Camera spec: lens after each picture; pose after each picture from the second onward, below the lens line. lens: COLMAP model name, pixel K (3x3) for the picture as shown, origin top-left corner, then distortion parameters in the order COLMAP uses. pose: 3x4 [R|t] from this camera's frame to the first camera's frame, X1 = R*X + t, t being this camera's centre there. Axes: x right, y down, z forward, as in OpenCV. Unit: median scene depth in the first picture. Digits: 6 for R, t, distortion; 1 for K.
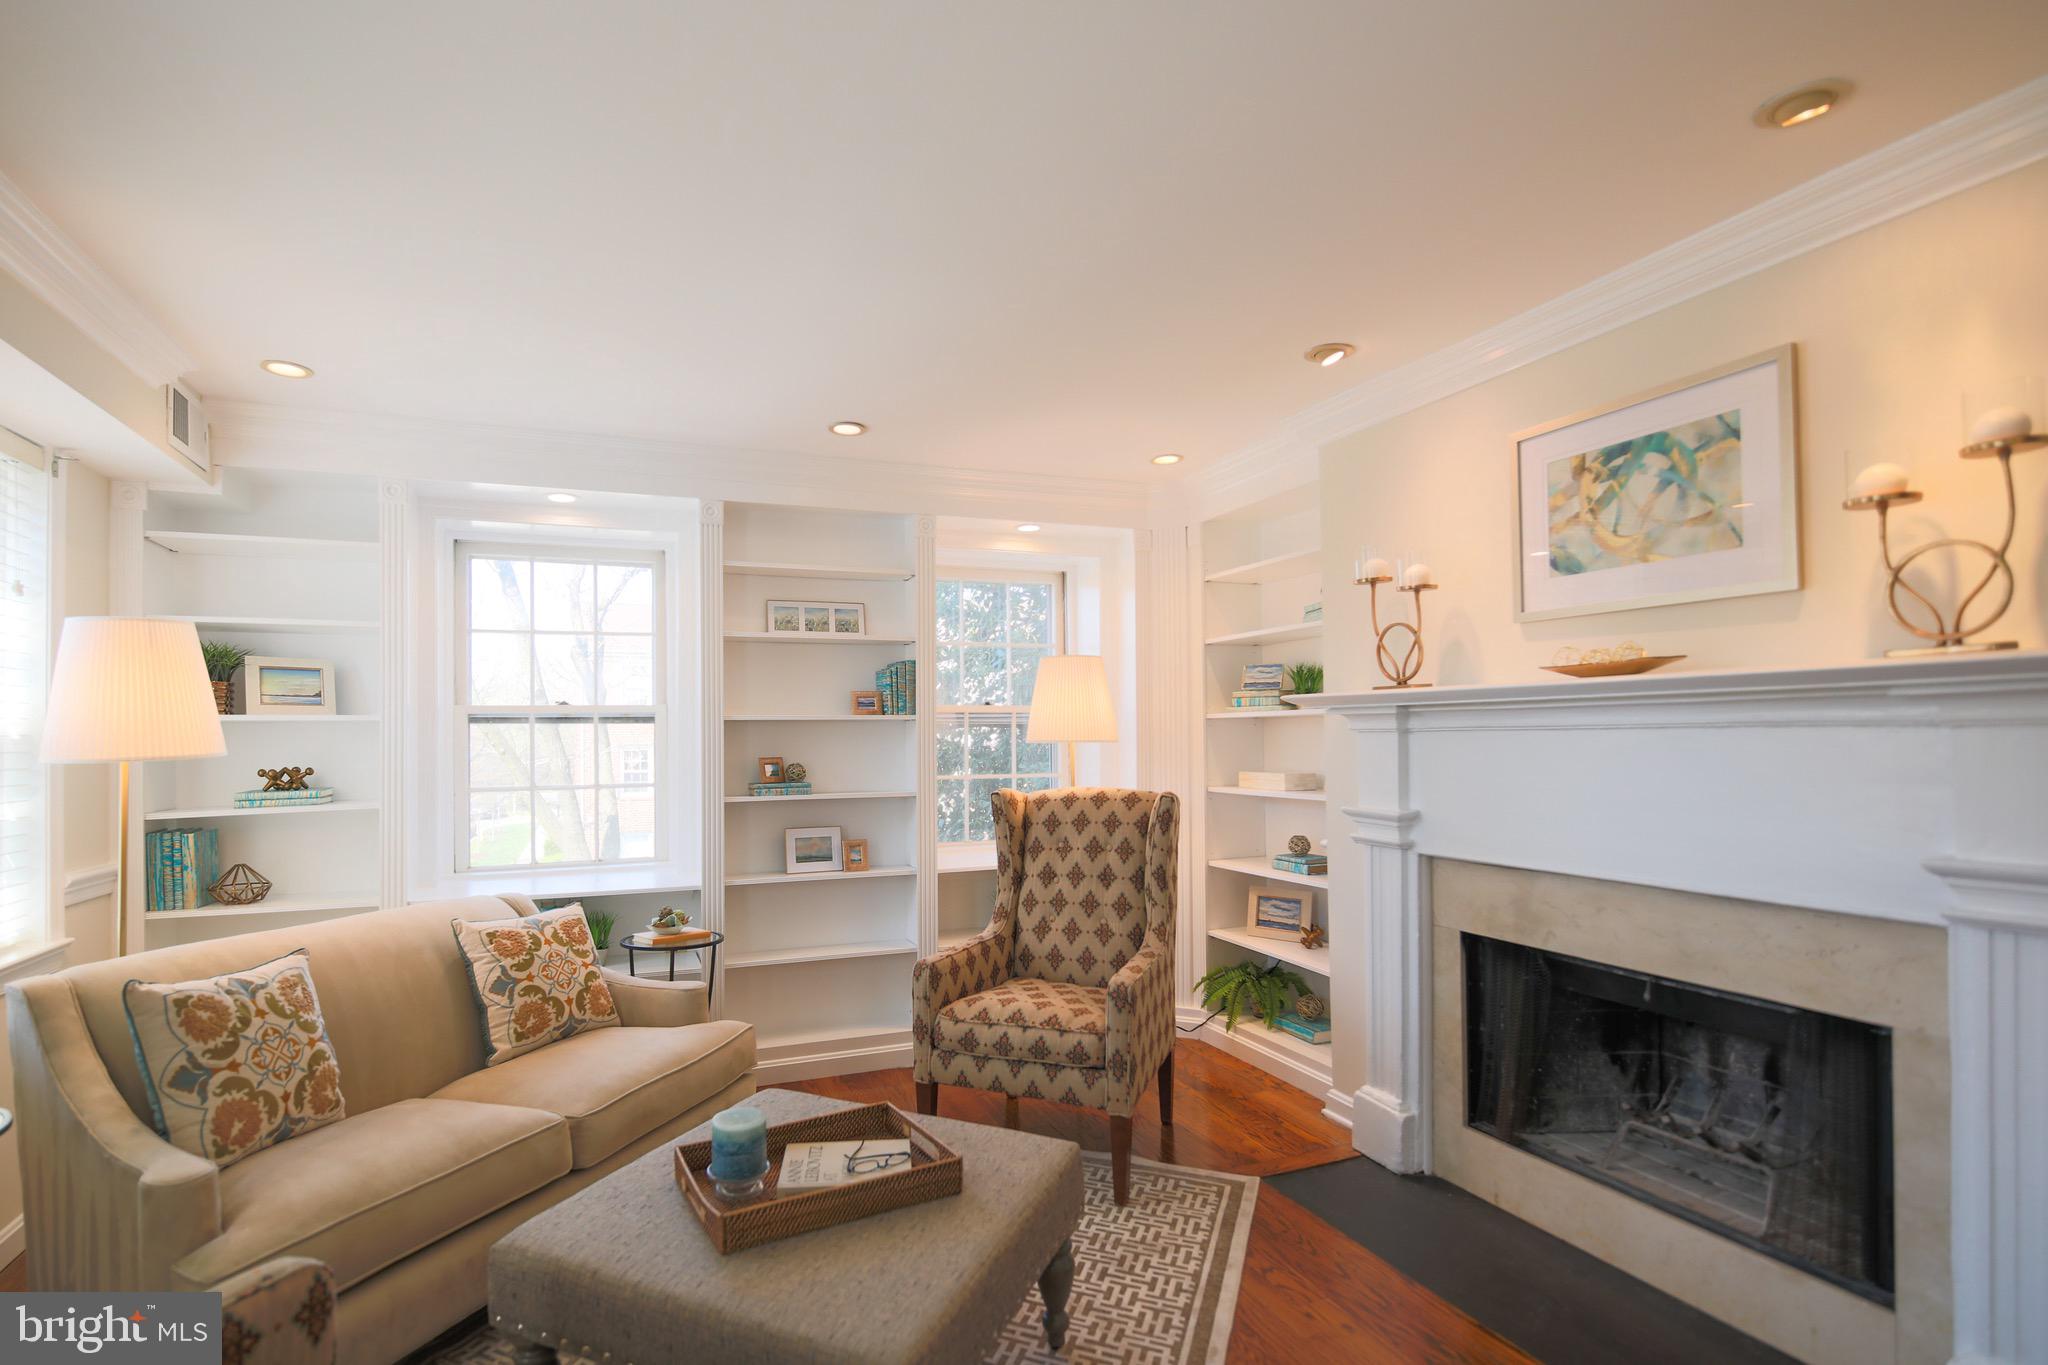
lens RADIAL K [[987.8, 0, 1016.8], [0, 987.8, 721.9], [0, 0, 1]] dist [0.019608, -0.020696]
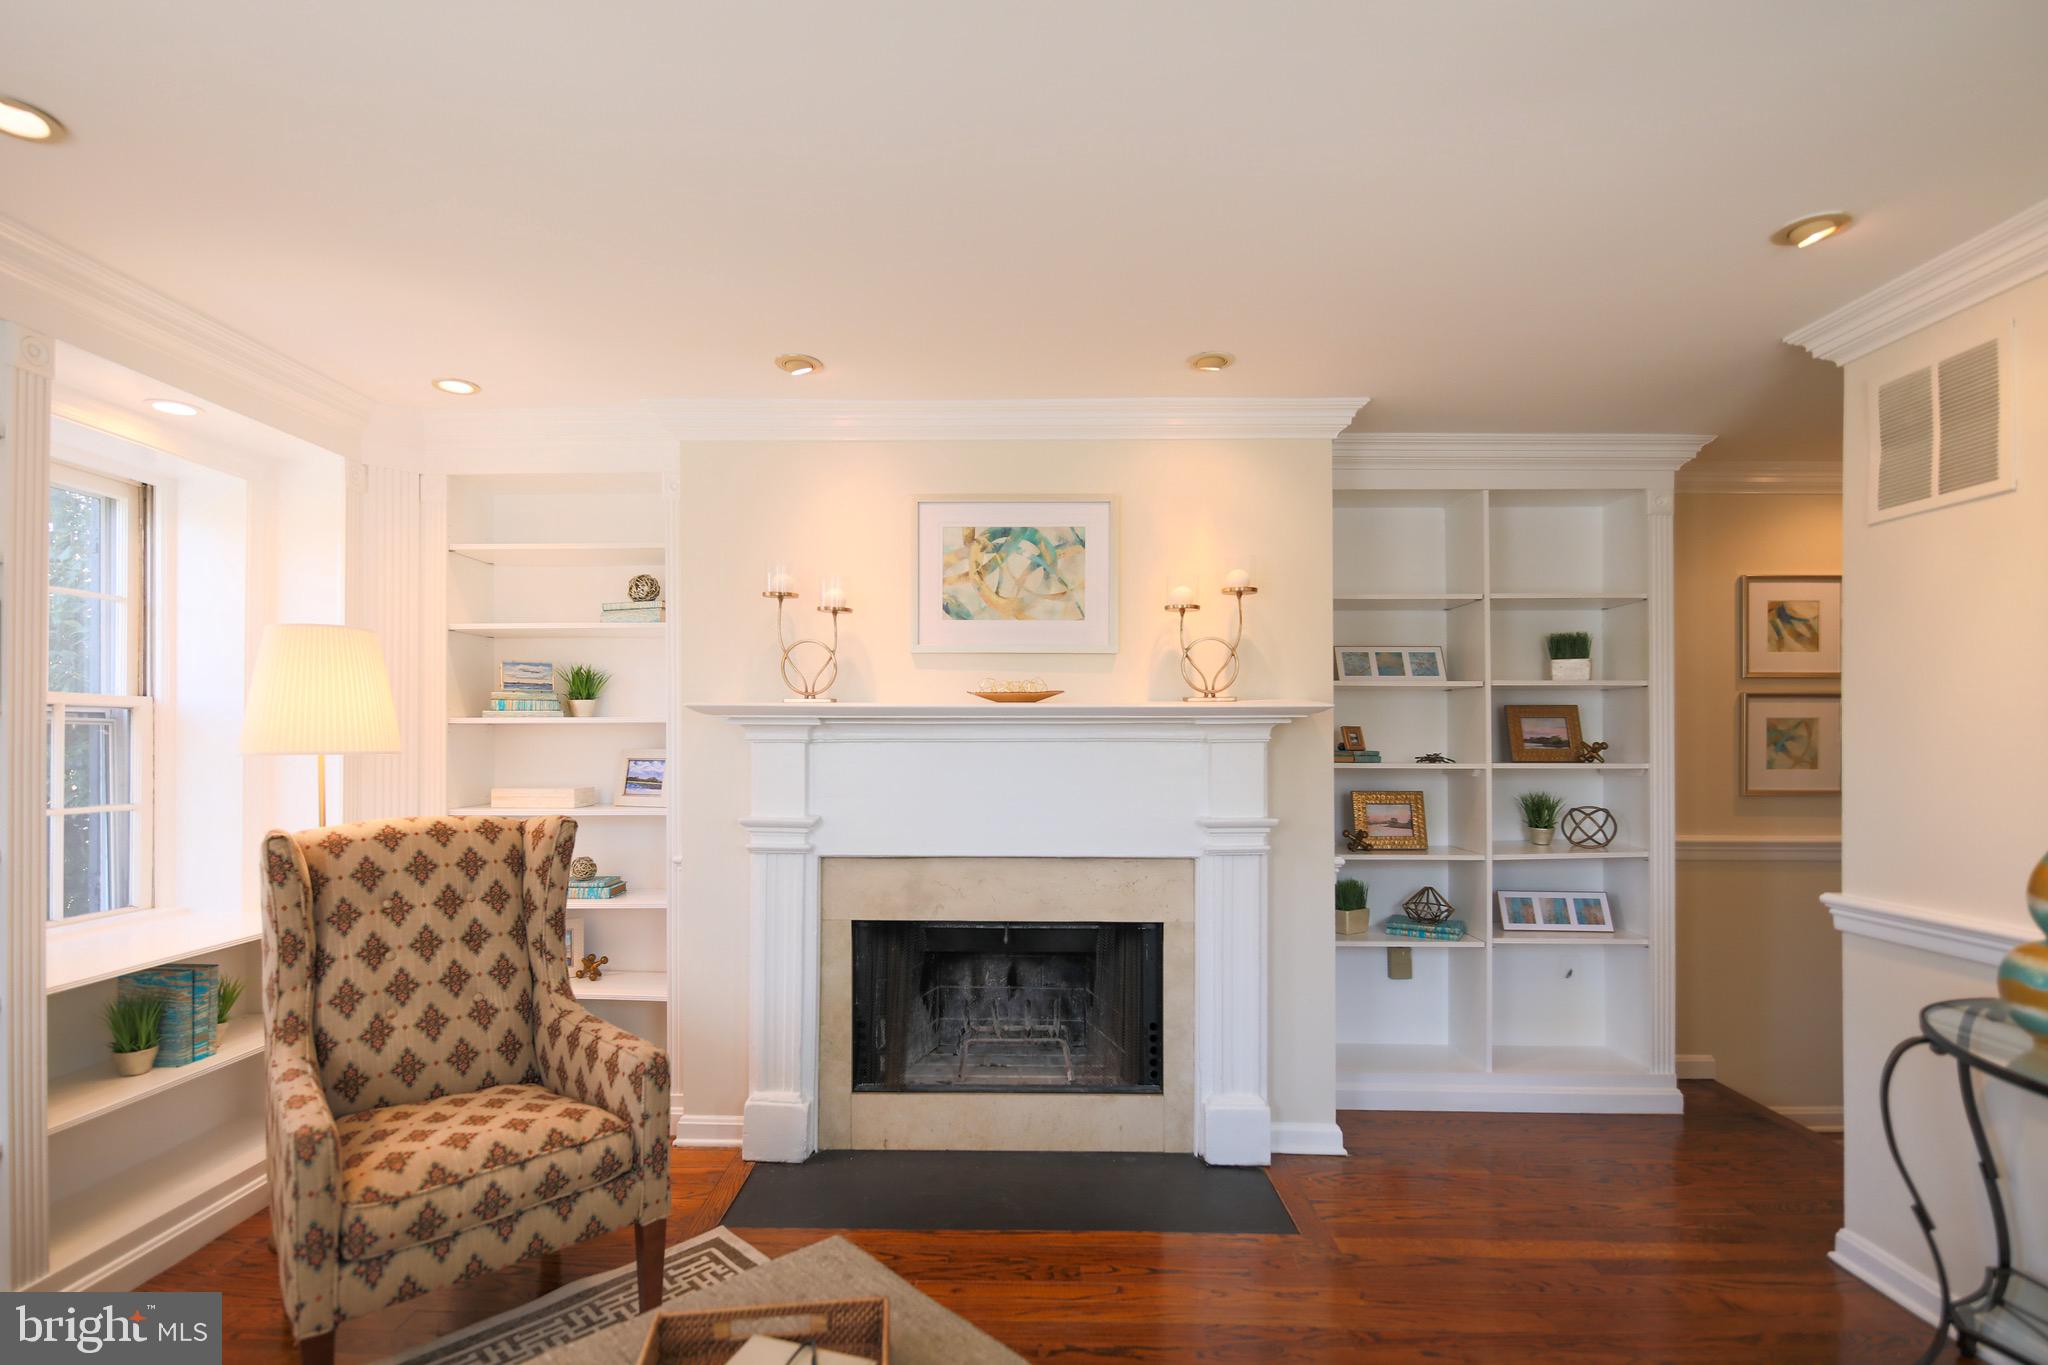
lens RADIAL K [[933.5, 0, 1015.5], [0, 933.5, 728.4], [0, 0, 1]] dist [-0.000775, -0.000453]
pose [[0.402077, 0.018686, 0.915415, -0.456888], [-0.016623, 0.999776, -0.013106, 0.004340], [-0.915455, -0.009947, 0.402297, 0.414499]]
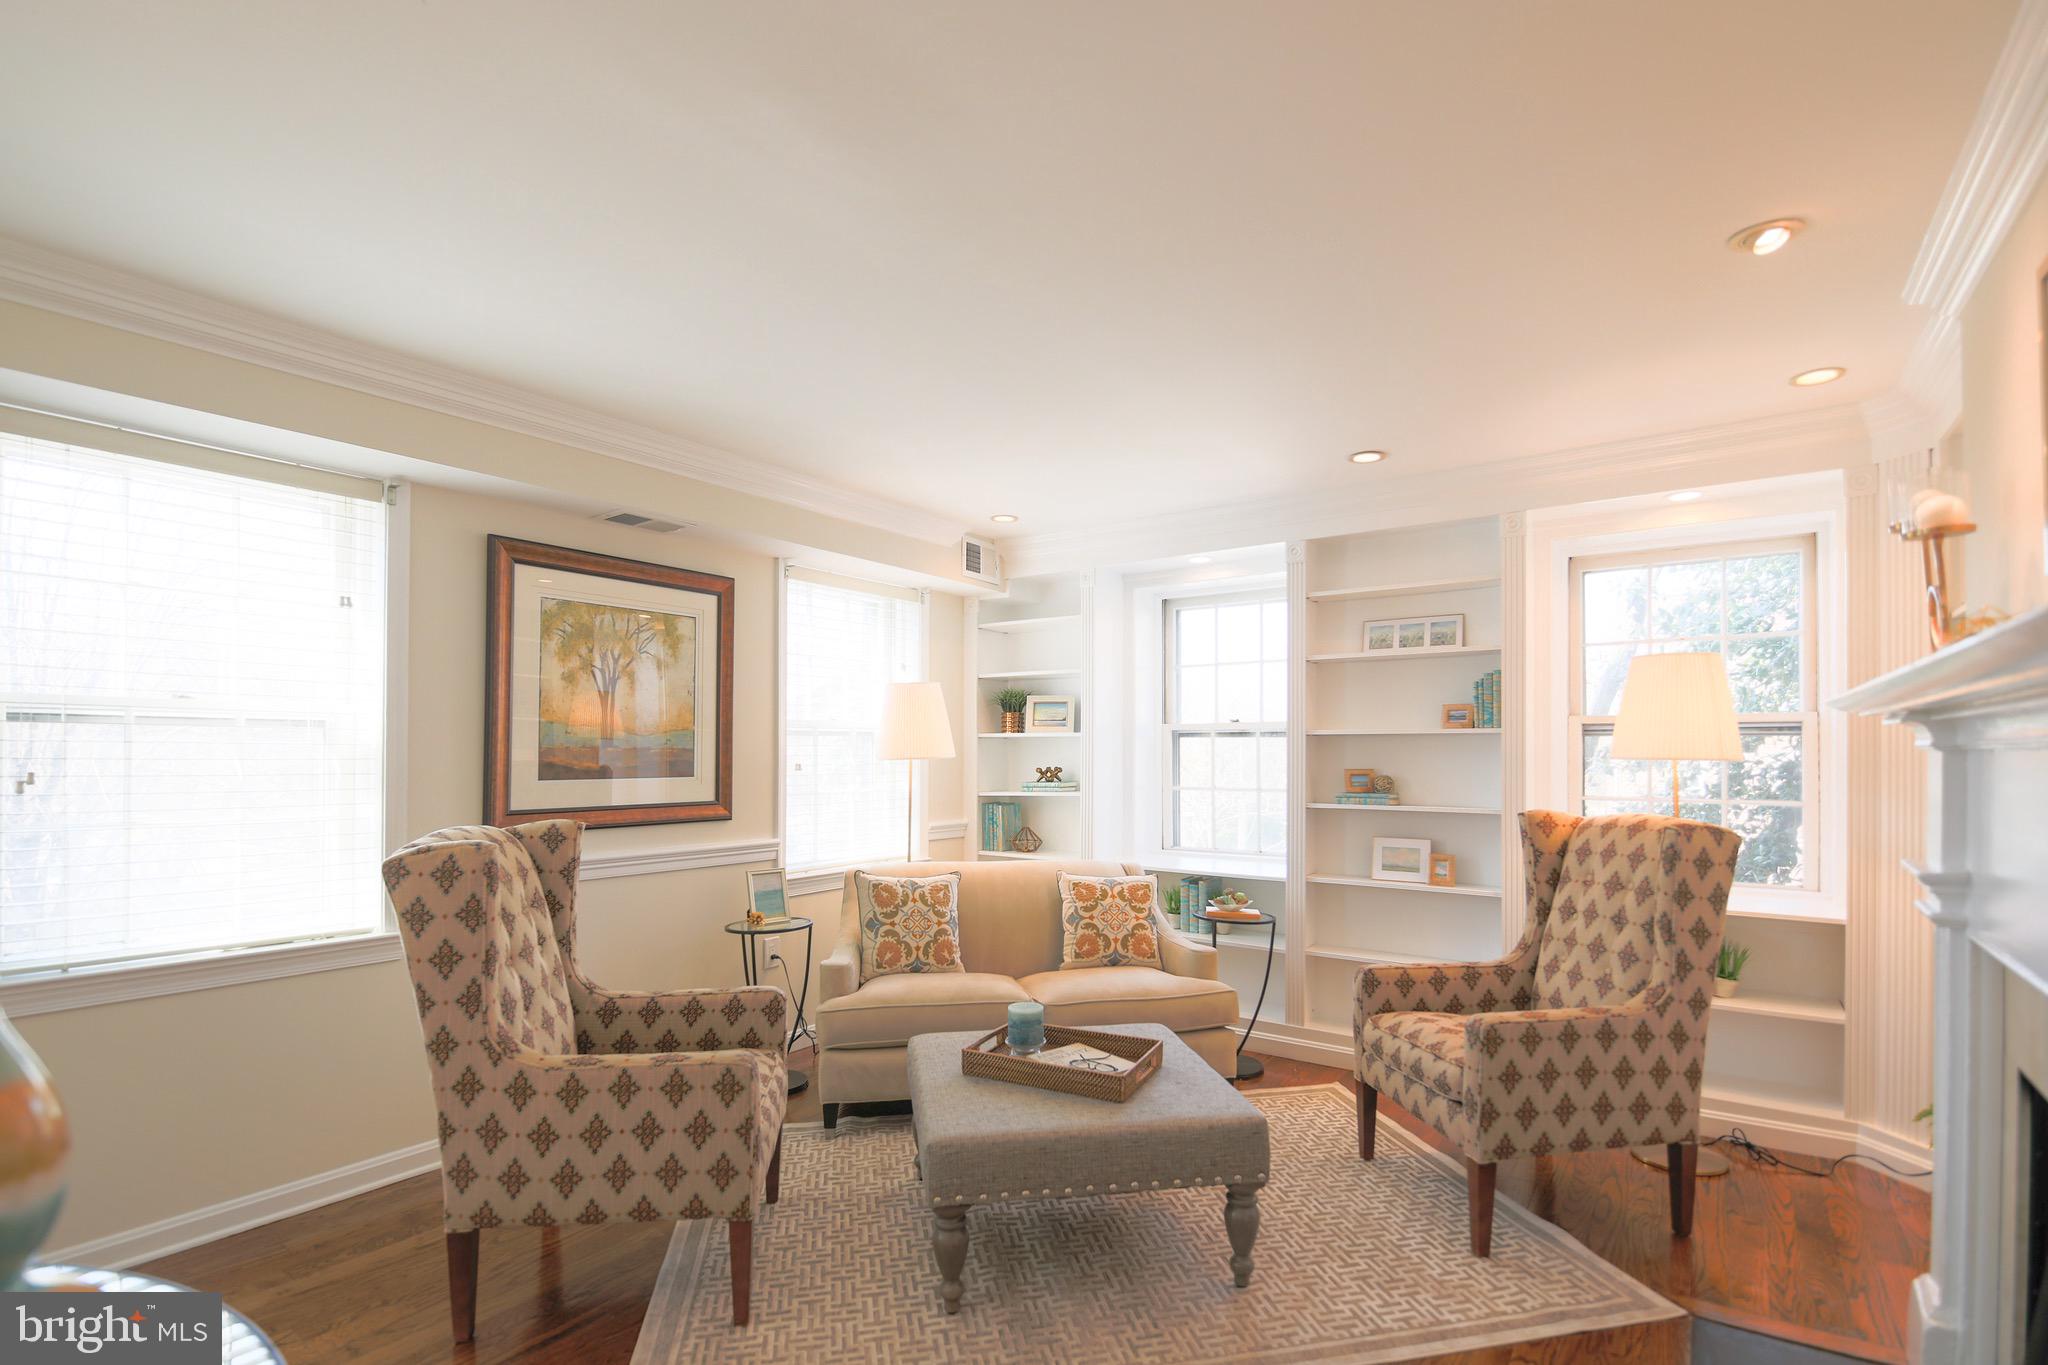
lens RADIAL K [[1054.0, 0, 1020.9], [0, 1054.0, 751.2], [0, 0, 1]] dist [-0.000669, -0.000470]
pose [[0.525339, 0.009327, -0.850842, 0.689031], [0.005466, 0.999882, 0.014336, -0.002572], [0.850875, -0.012182, 0.525226, 0.115591]]
